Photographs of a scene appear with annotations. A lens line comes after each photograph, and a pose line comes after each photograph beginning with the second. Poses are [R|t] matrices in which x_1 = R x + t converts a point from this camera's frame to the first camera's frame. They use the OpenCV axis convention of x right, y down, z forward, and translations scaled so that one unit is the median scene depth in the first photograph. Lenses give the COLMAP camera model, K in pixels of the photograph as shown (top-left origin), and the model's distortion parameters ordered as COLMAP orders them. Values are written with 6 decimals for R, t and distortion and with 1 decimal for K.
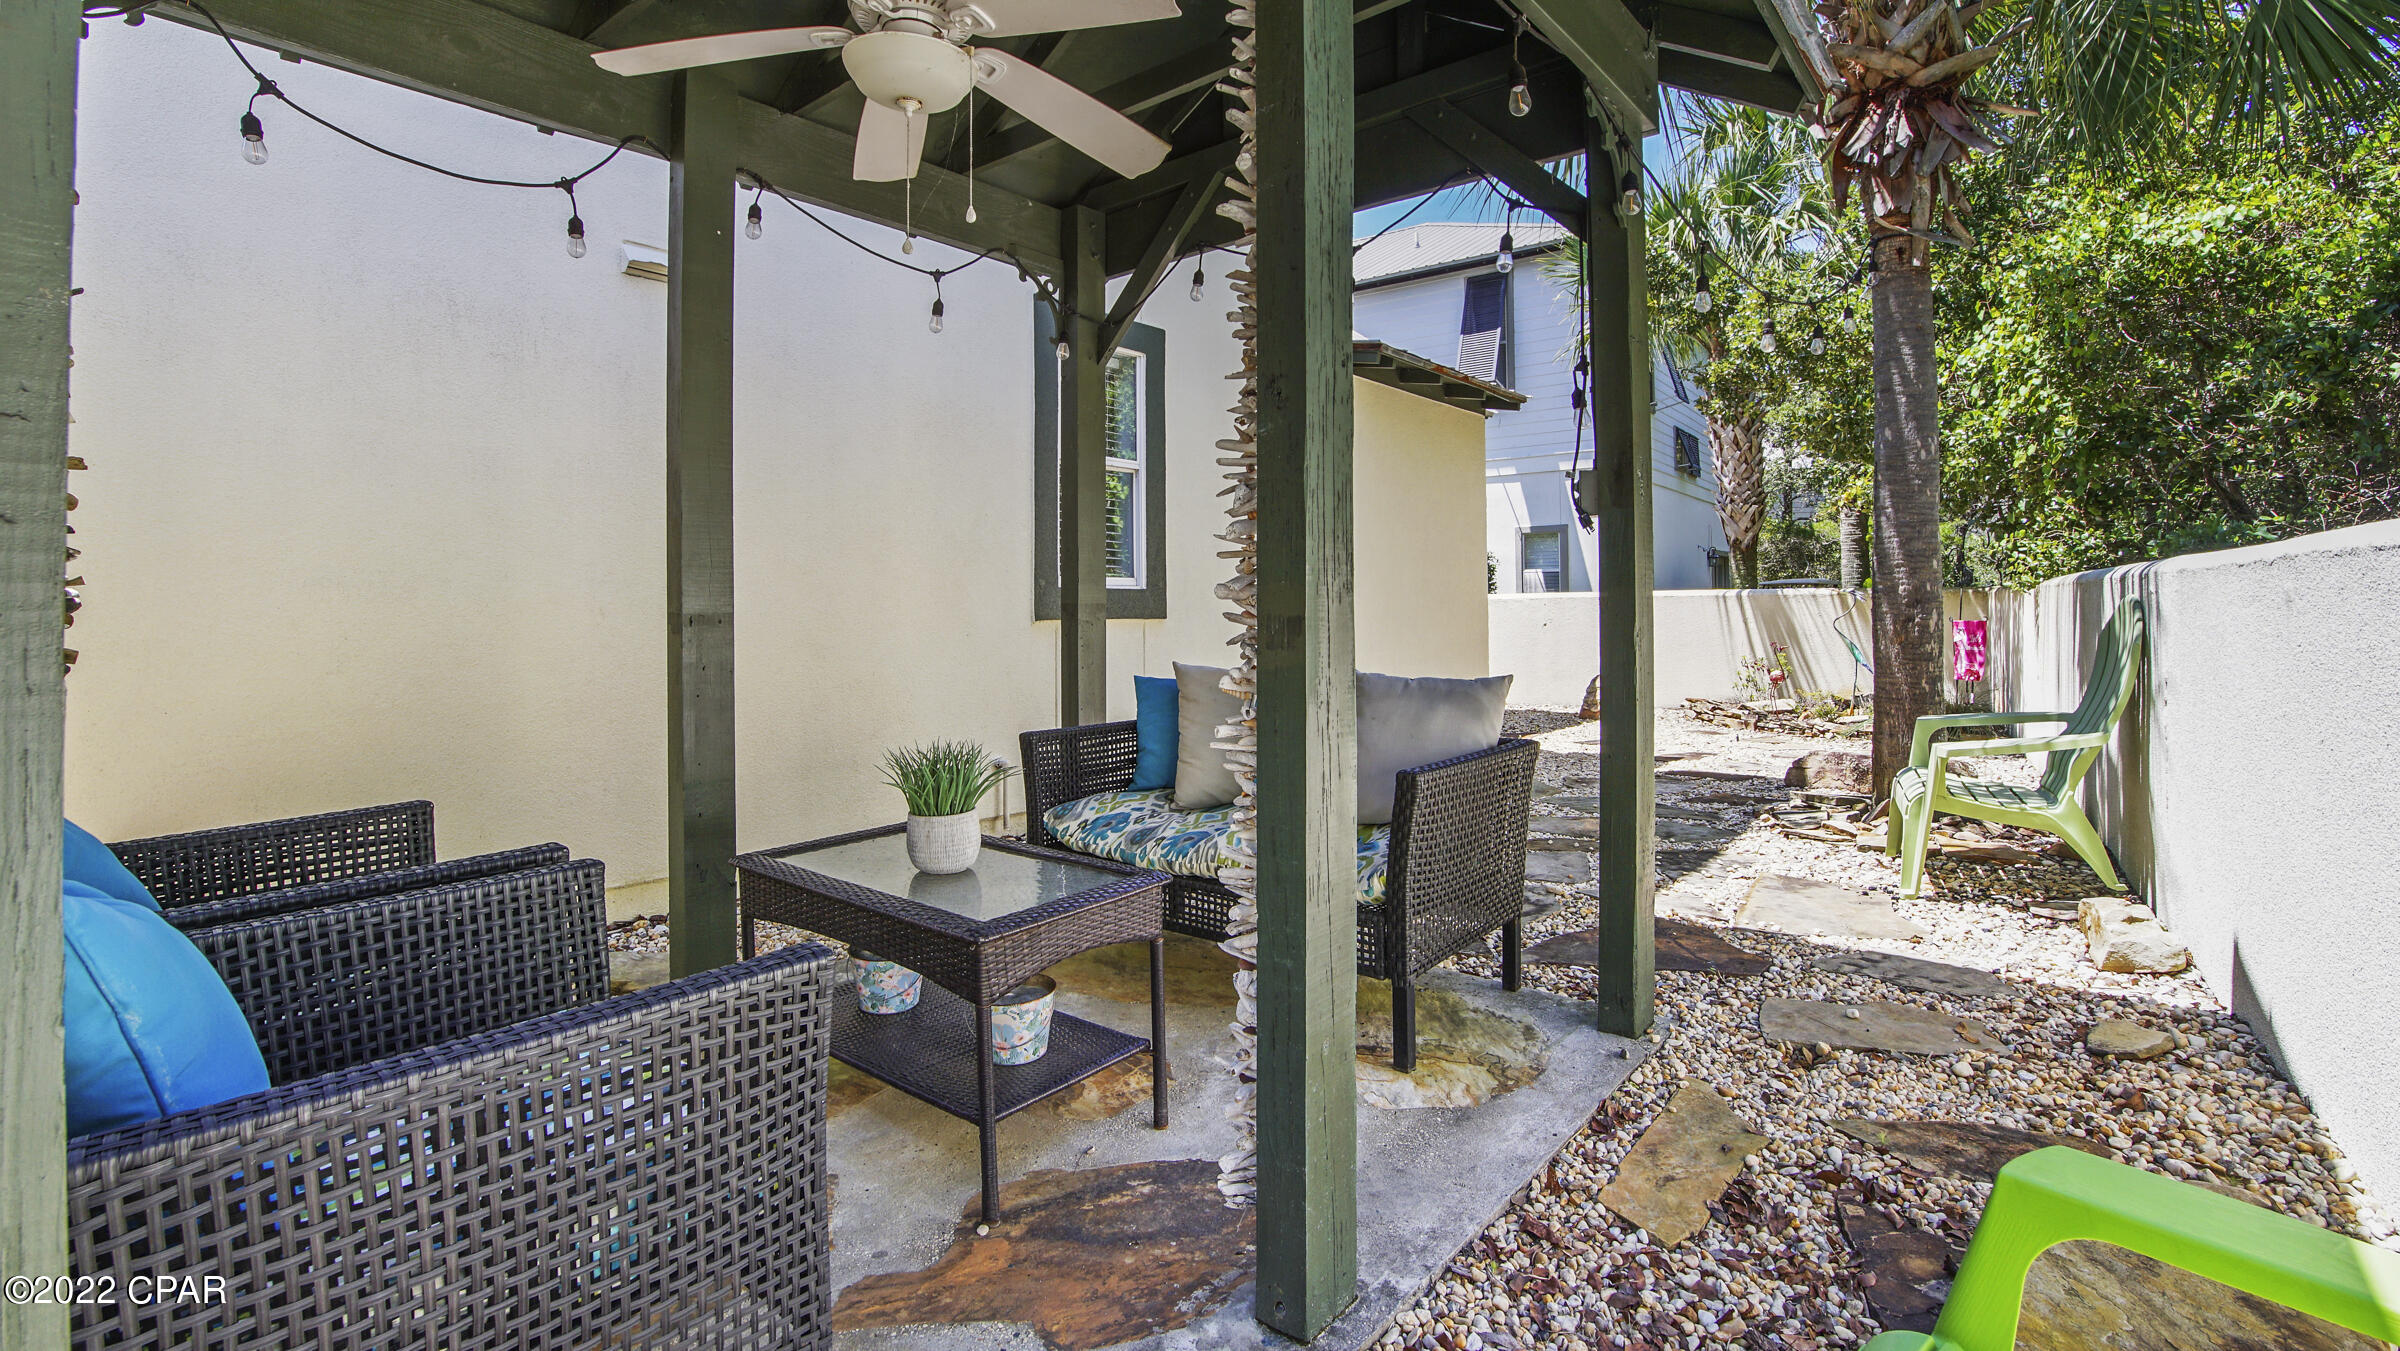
lens RADIAL K [[1090.9, 0, 1201.0], [0, 1090.9, 599.6], [0, 0, 1]] dist [-0.000876, -0.000026]
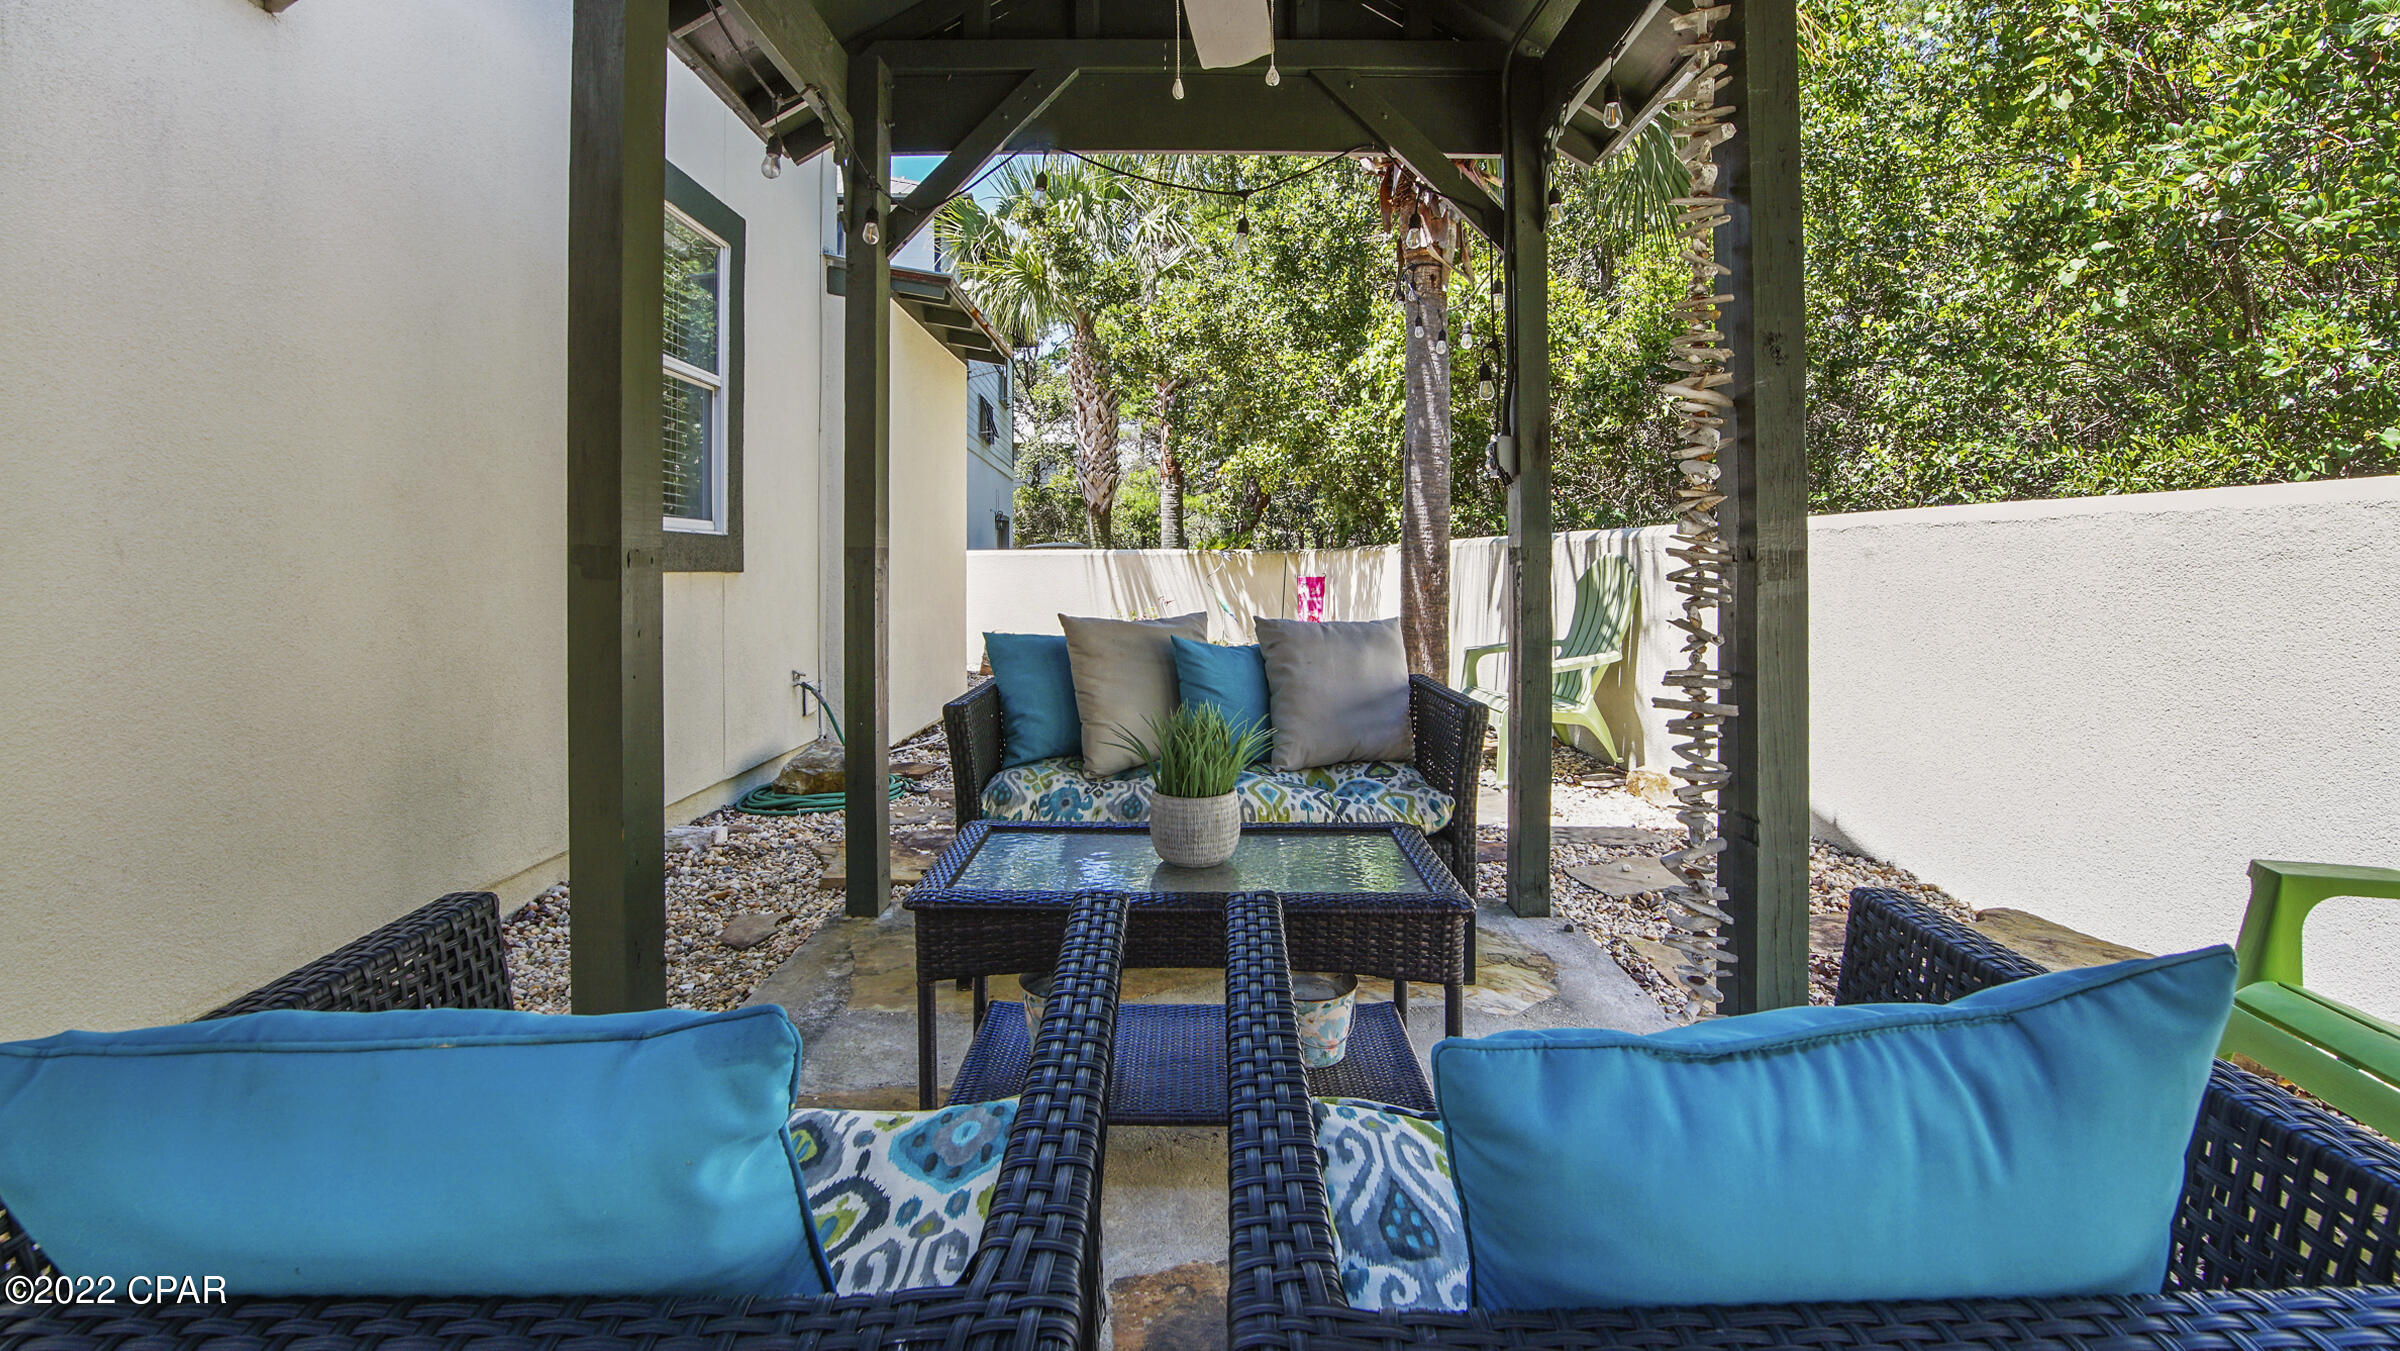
lens RADIAL K [[1119.5, 0, 1196.1], [0, 1119.5, 574.6], [0, 0, 1]] dist [0.028357, 0.000082]
pose [[0.770959, -0.000762, 0.636884, -0.343973], [-0.006663, 0.999935, 0.009262, 0.009768], [-0.636850, -0.011384, 0.770904, 0.158301]]
